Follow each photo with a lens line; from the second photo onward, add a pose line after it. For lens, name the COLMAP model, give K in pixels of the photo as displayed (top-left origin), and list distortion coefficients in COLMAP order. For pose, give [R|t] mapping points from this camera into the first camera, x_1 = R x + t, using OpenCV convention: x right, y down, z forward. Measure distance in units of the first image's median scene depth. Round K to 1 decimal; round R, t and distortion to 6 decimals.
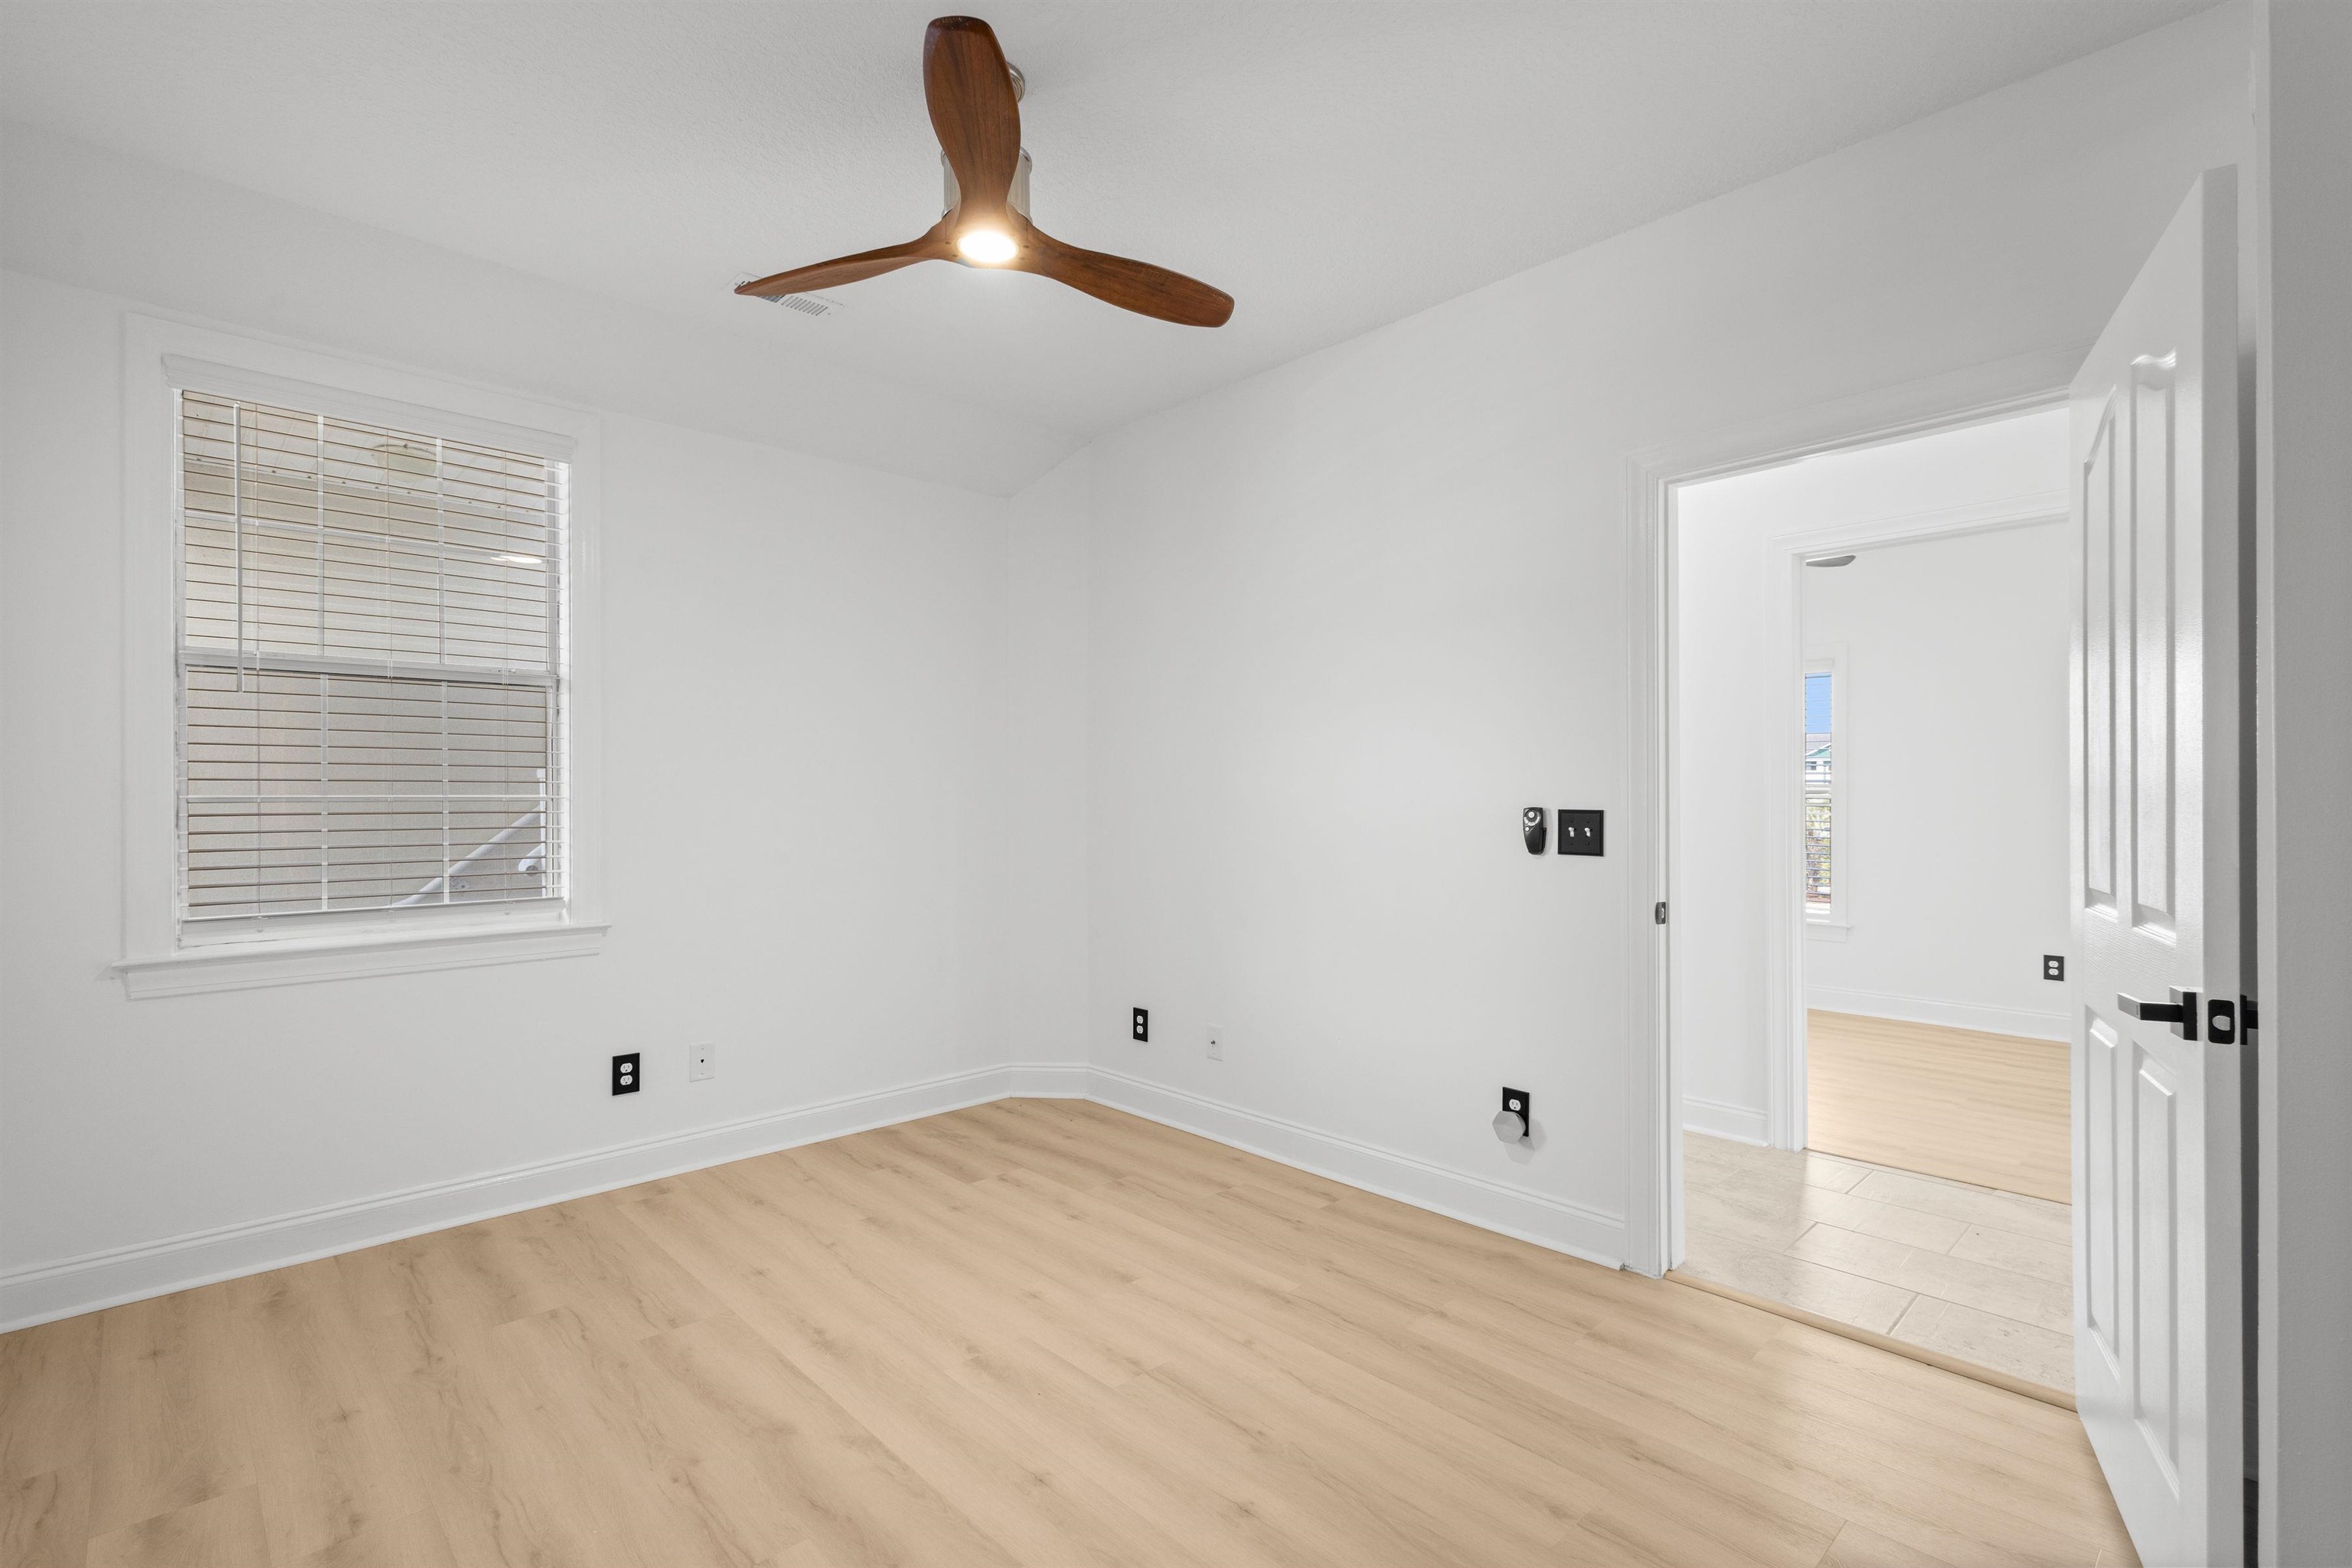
lens RADIAL K [[1078.5, 0, 1170.4], [0, 1078.5, 790.9], [0, 0, 1]] dist [0.007413, 0.000141]
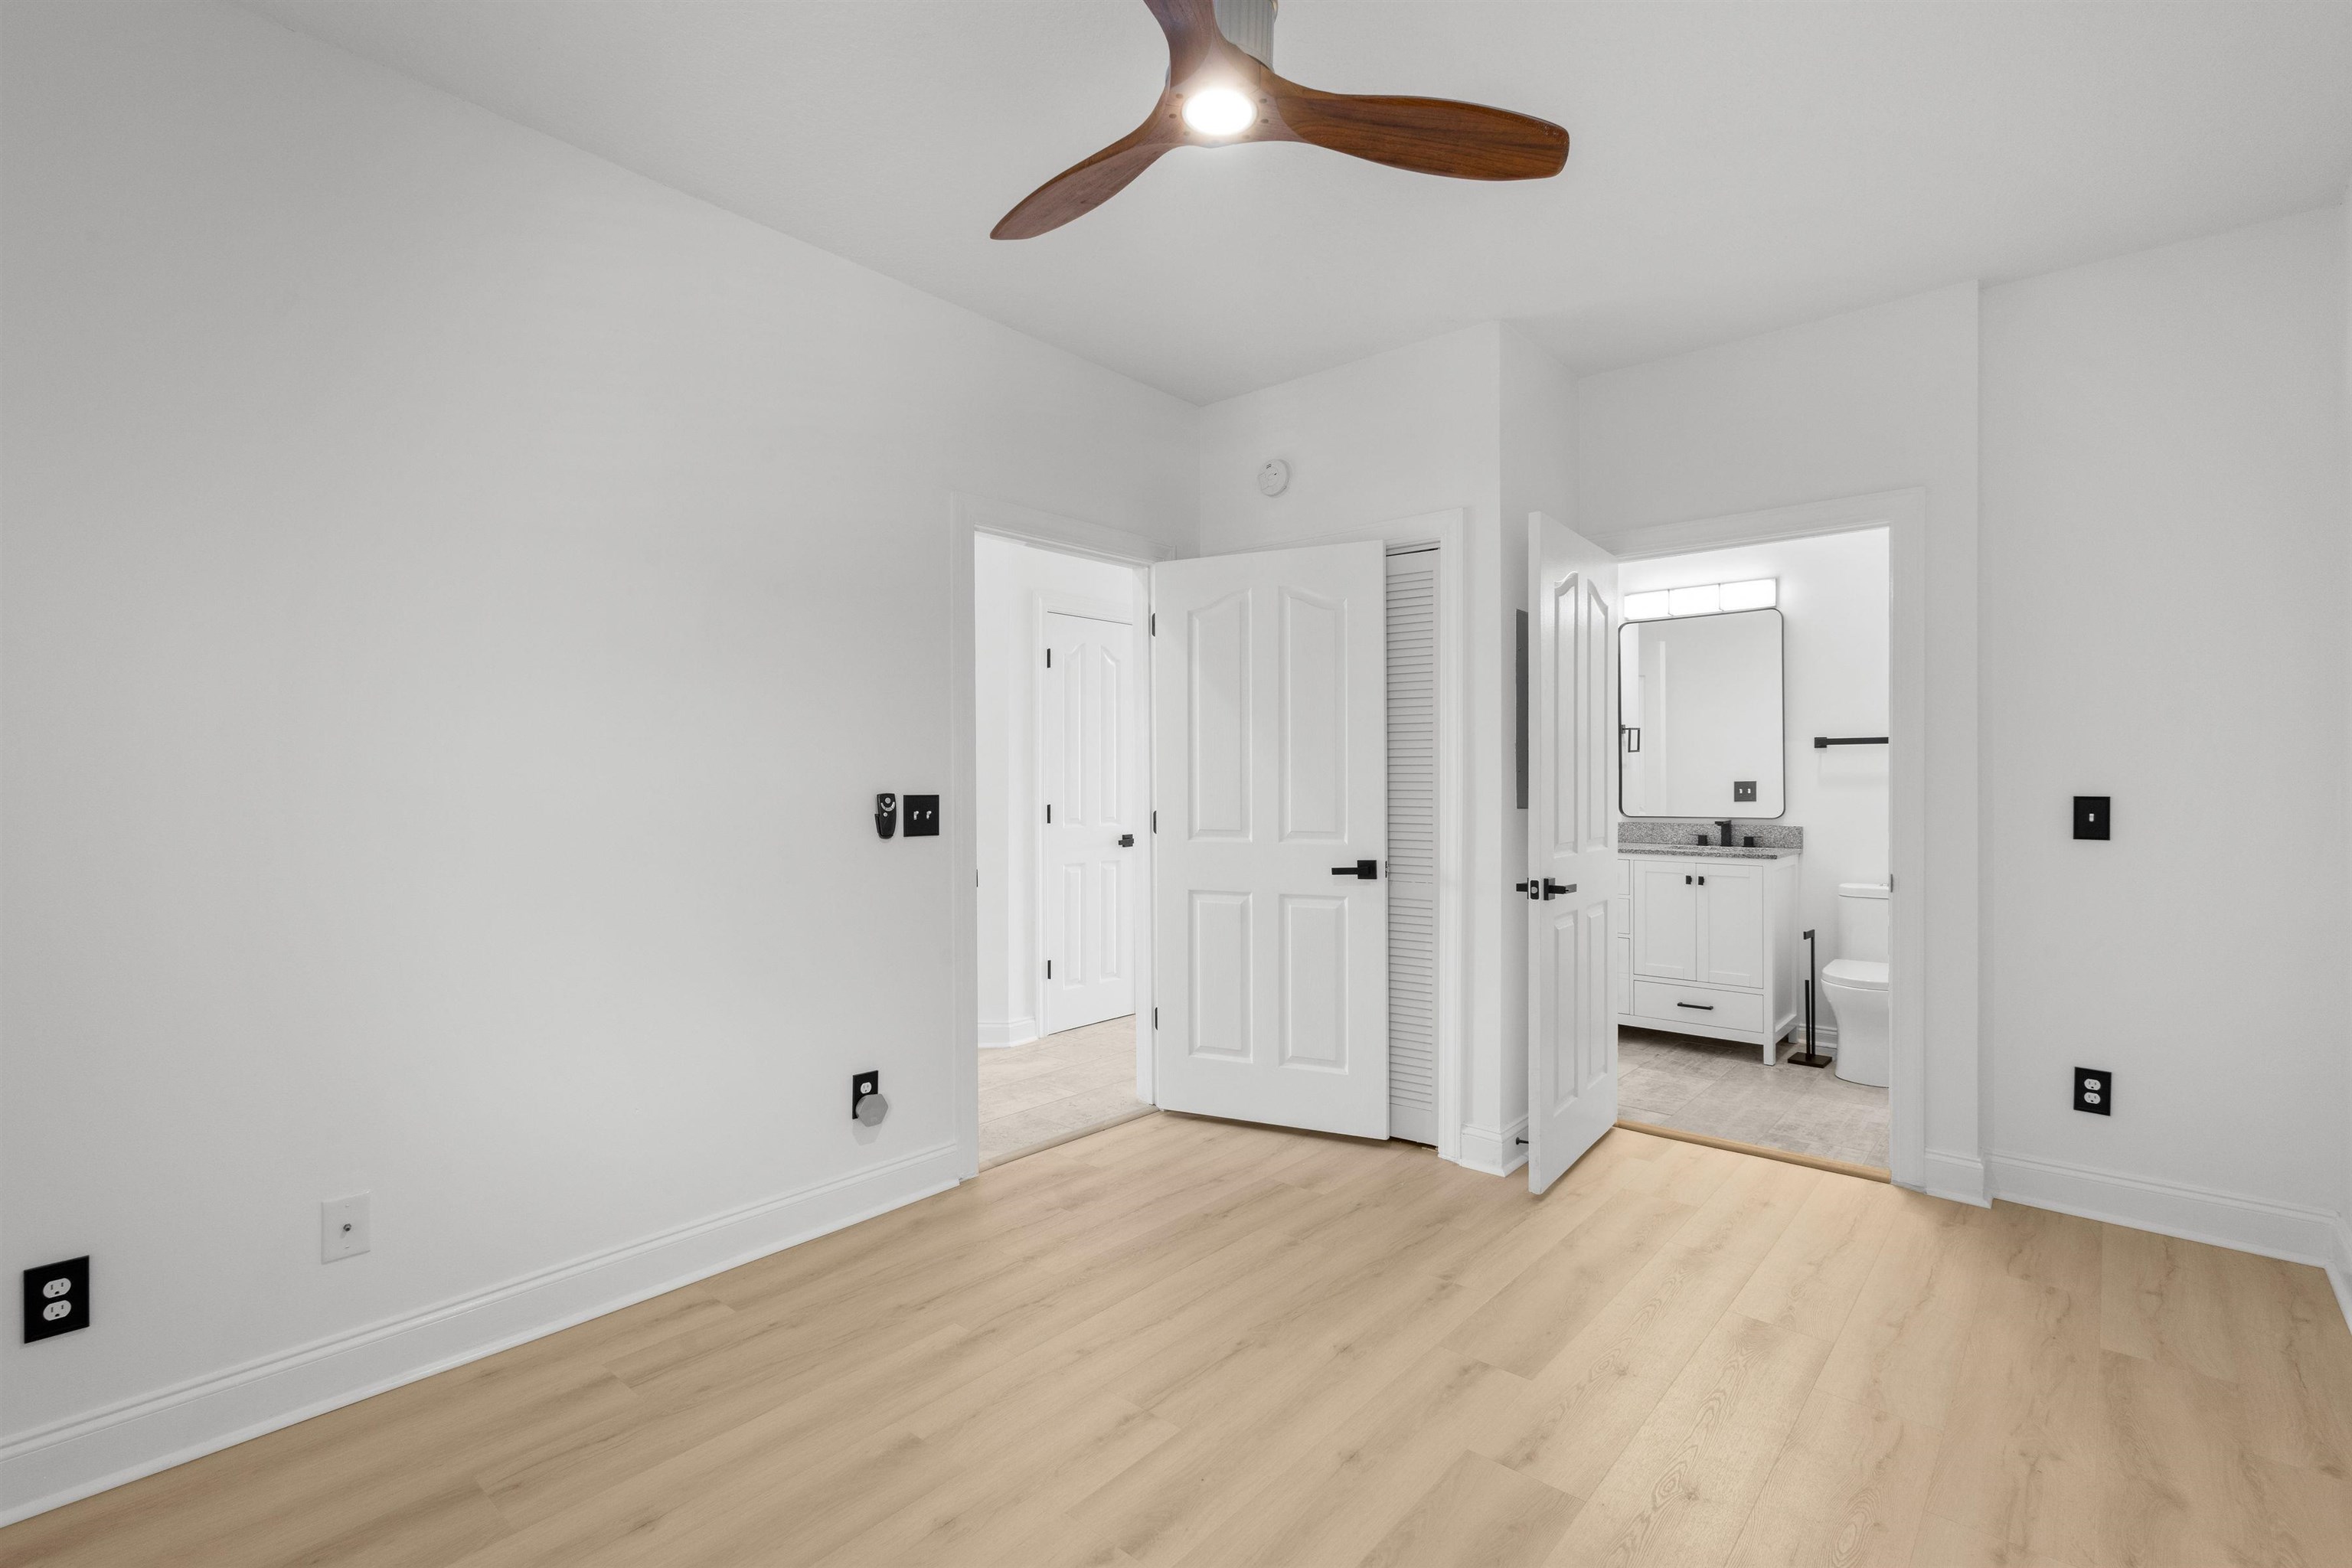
lens RADIAL K [[1078.5, 0, 1170.4], [0, 1078.5, 790.9], [0, 0, 1]] dist [0.007413, 0.000141]
pose [[-0.104194, -0.006720, 0.994534, -0.748321], [-0.005792, 0.999964, 0.006150, 0.005138], [-0.994540, -0.005119, -0.104229, 0.864162]]
